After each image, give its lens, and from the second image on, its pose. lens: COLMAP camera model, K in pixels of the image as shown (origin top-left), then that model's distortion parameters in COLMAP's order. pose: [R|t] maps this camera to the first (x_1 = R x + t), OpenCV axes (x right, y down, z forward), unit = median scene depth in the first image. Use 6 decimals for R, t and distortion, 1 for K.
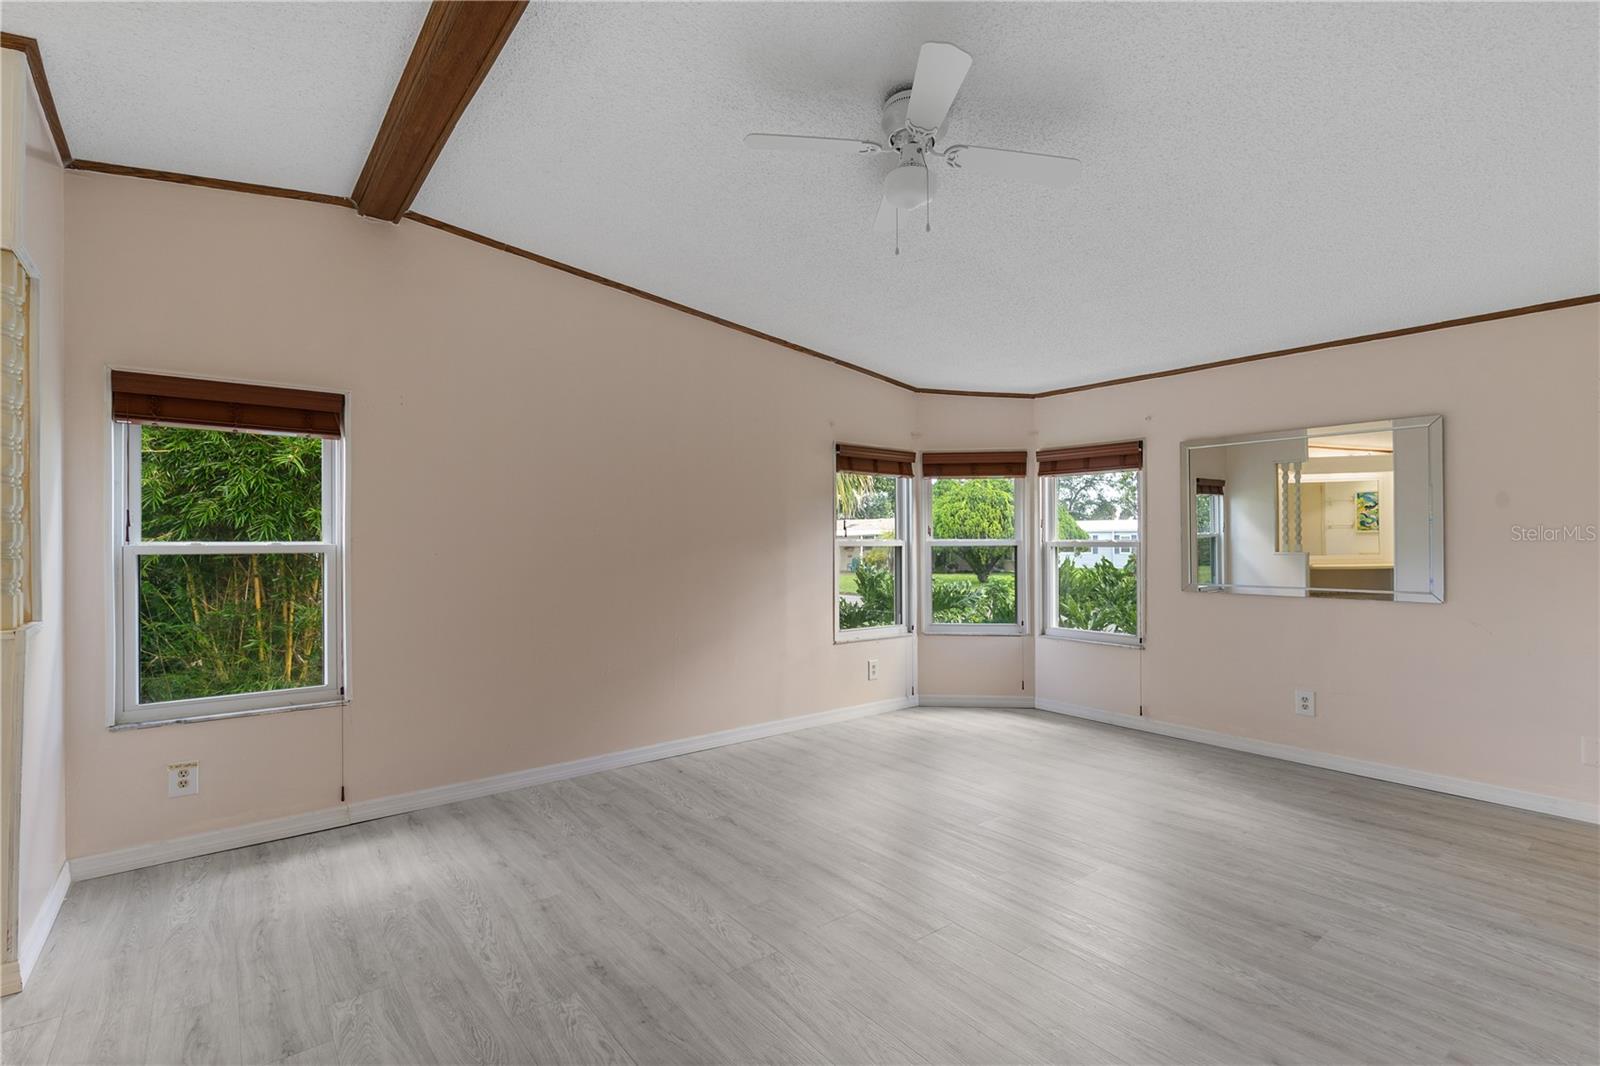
lens RADIAL K [[738.4, 0, 788.4], [0, 738.4, 532.5], [0, 0, 1]] dist [-0.002965, -0.000092]
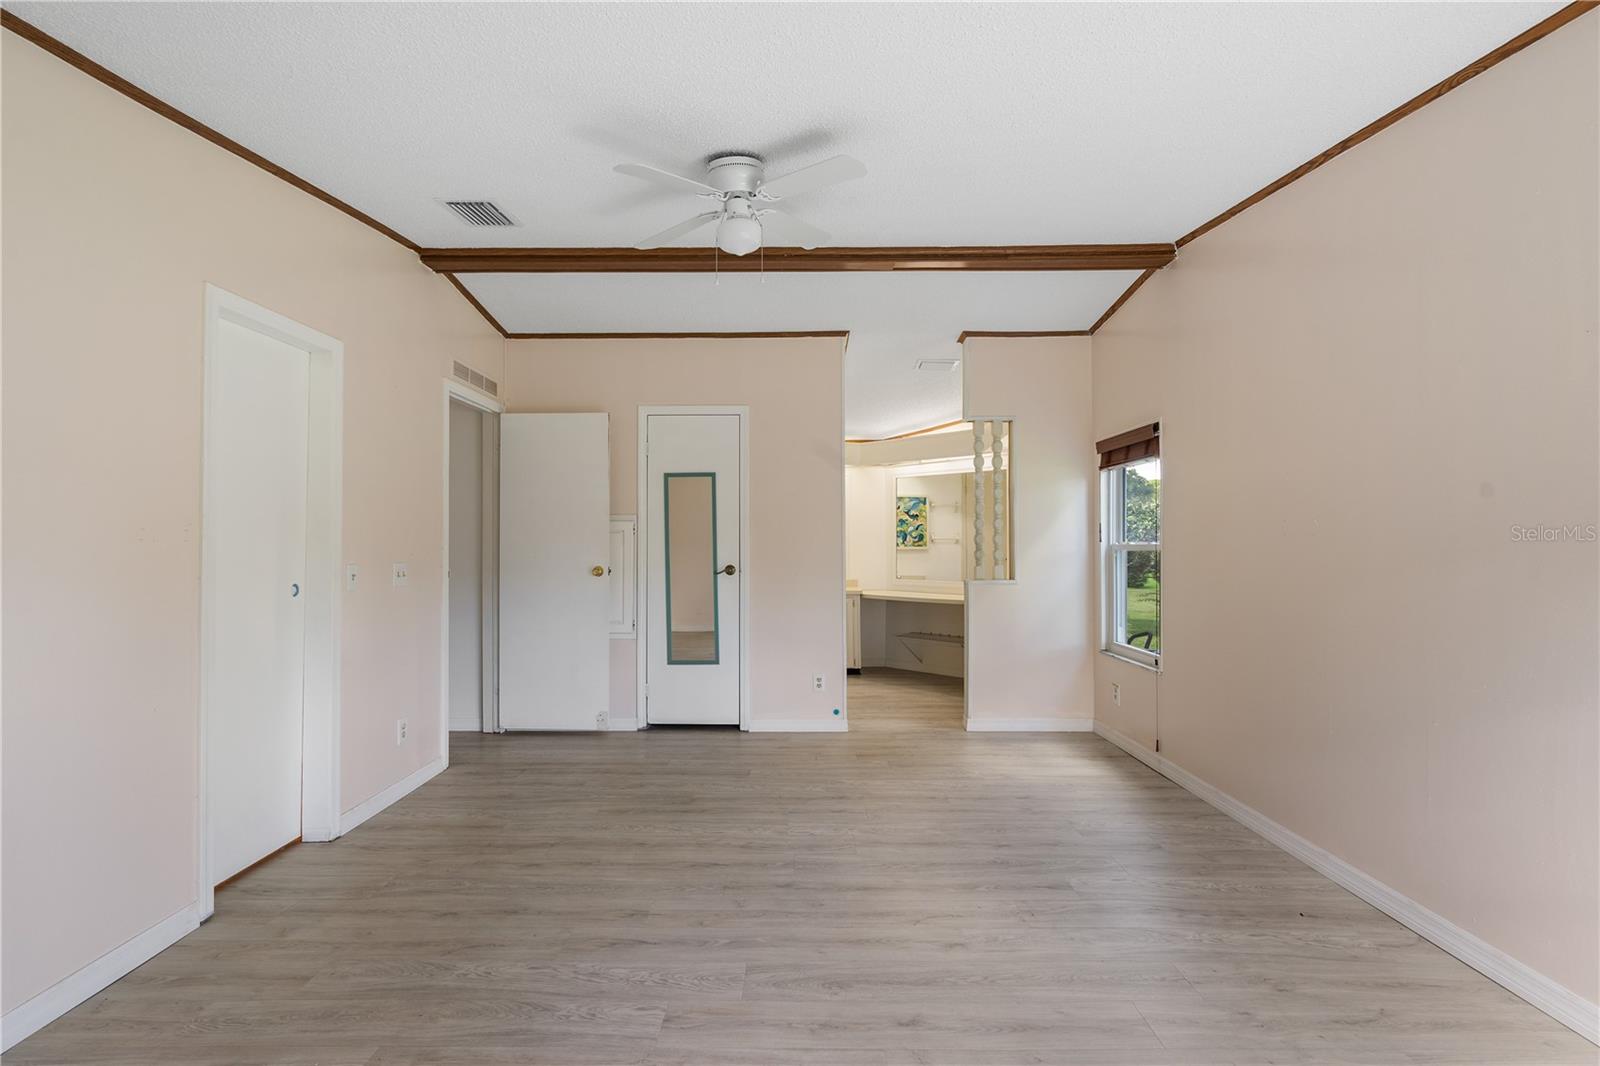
lens RADIAL K [[717.4, 0, 787.8], [0, 717.4, 541.7], [0, 0, 1]] dist [-0.002005, 0.000413]
pose [[-0.630270, 0.001985, -0.776373, 0.780622], [0.017175, 0.999788, -0.011386, 0.017699], [0.776186, -0.020511, -0.630171, 1.398726]]
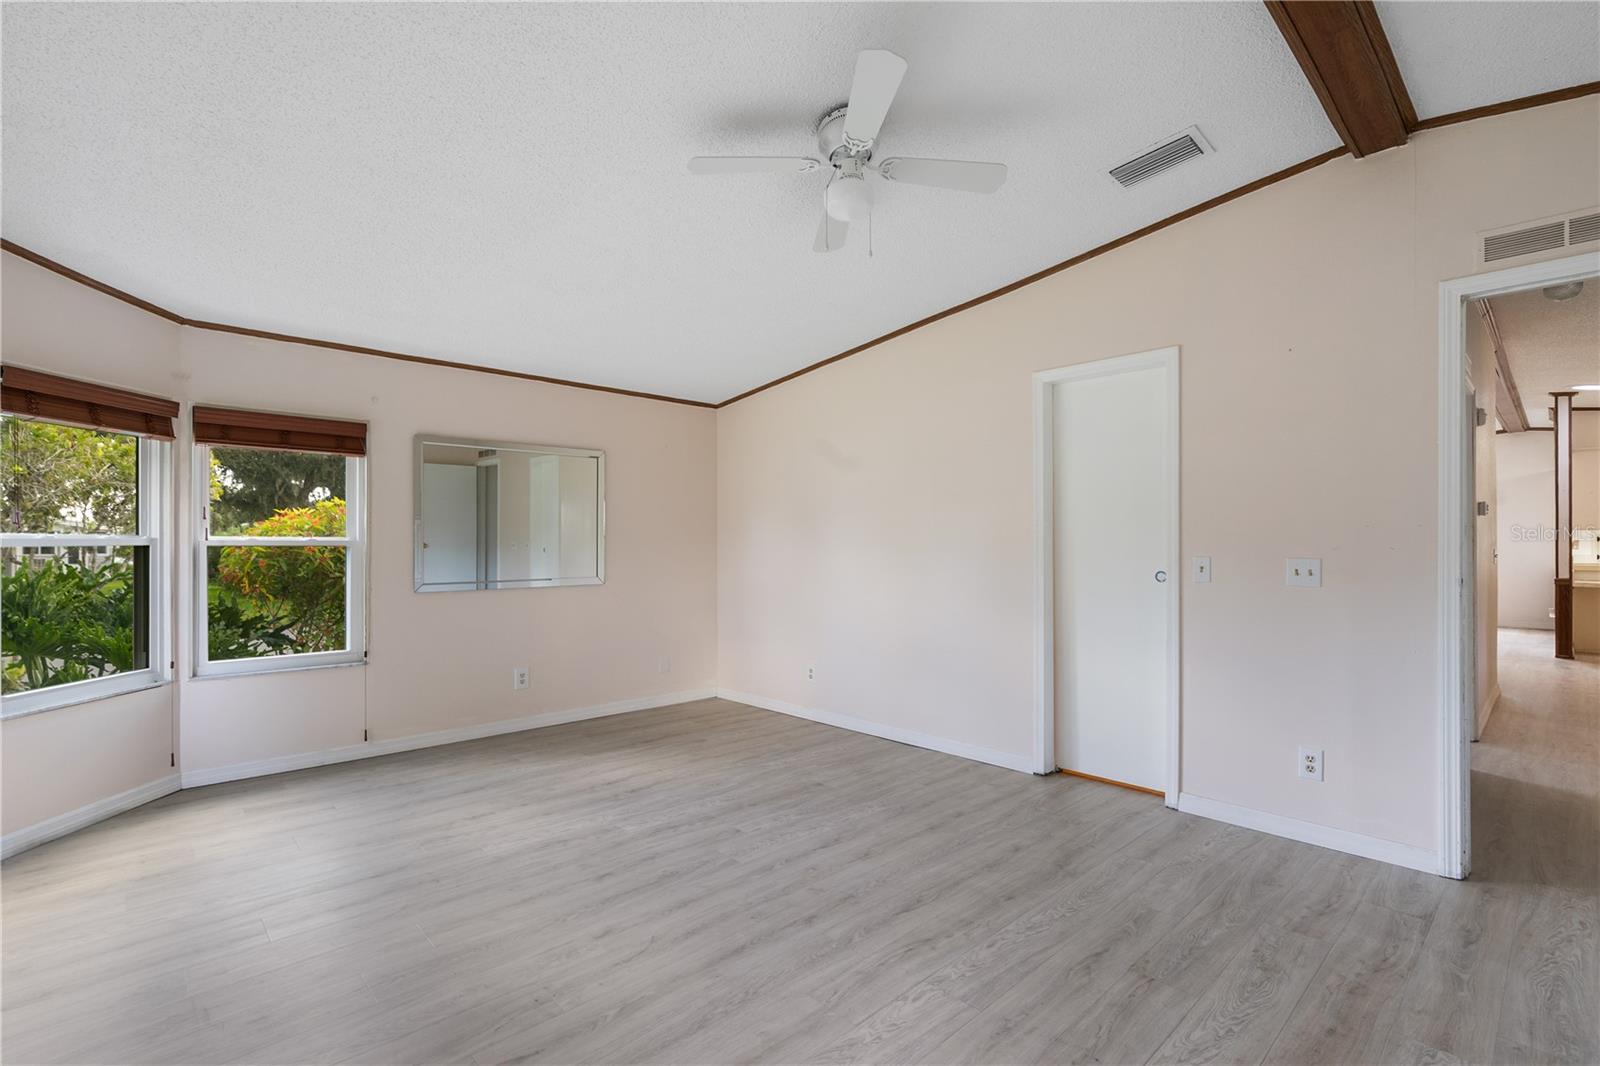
lens RADIAL K [[729.2, 0, 796.7], [0, 729.2, 518.9], [0, 0, 1]] dist [-0.003425, 0.000205]
pose [[-0.094154, 0.032185, 0.995037, -0.692322], [-0.012117, 0.999366, -0.033471, 0.015648], [-0.995484, -0.015208, -0.093705, 0.935559]]
